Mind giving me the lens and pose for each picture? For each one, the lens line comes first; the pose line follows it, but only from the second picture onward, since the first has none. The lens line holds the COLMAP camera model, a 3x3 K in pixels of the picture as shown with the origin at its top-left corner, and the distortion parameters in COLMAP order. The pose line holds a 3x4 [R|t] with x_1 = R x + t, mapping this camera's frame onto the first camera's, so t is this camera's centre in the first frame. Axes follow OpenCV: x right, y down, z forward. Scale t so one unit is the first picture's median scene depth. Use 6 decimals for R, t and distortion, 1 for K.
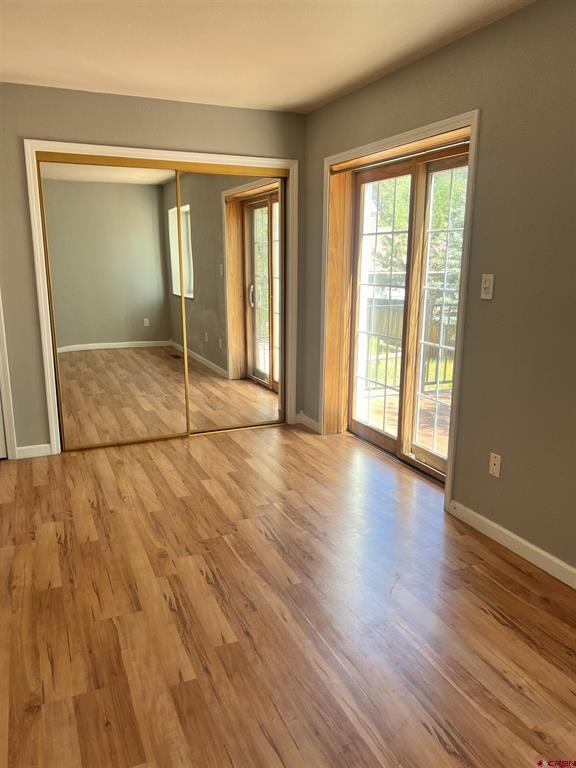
lens RADIAL K [[583.3, 0, 285.6], [0, 583.3, 389.7], [0, 0, 1]] dist [0.057455, -0.068855]
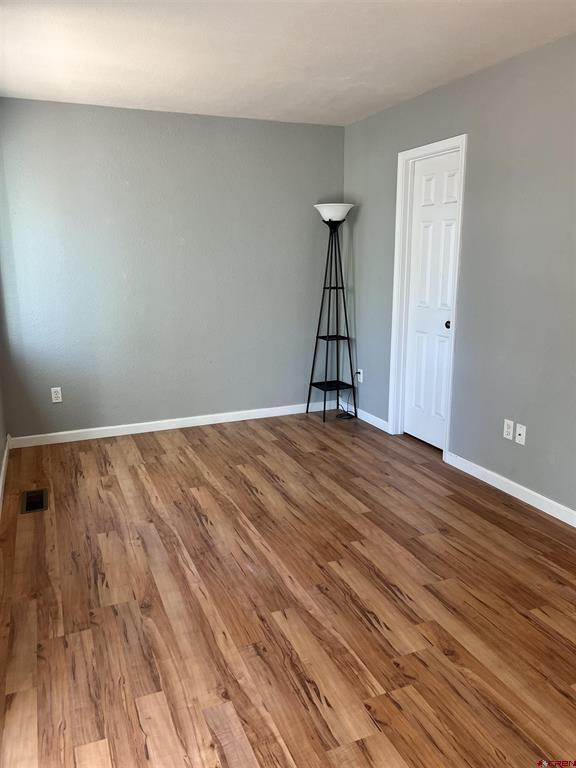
lens RADIAL K [[583.3, 0, 285.6], [0, 583.3, 389.7], [0, 0, 1]] dist [0.057455, -0.068855]
pose [[-0.999865, 0.002458, 0.016265, -0.011063], [0.009412, 0.896401, 0.443144, -0.416714], [-0.013490, 0.443237, -0.896303, 1.767134]]
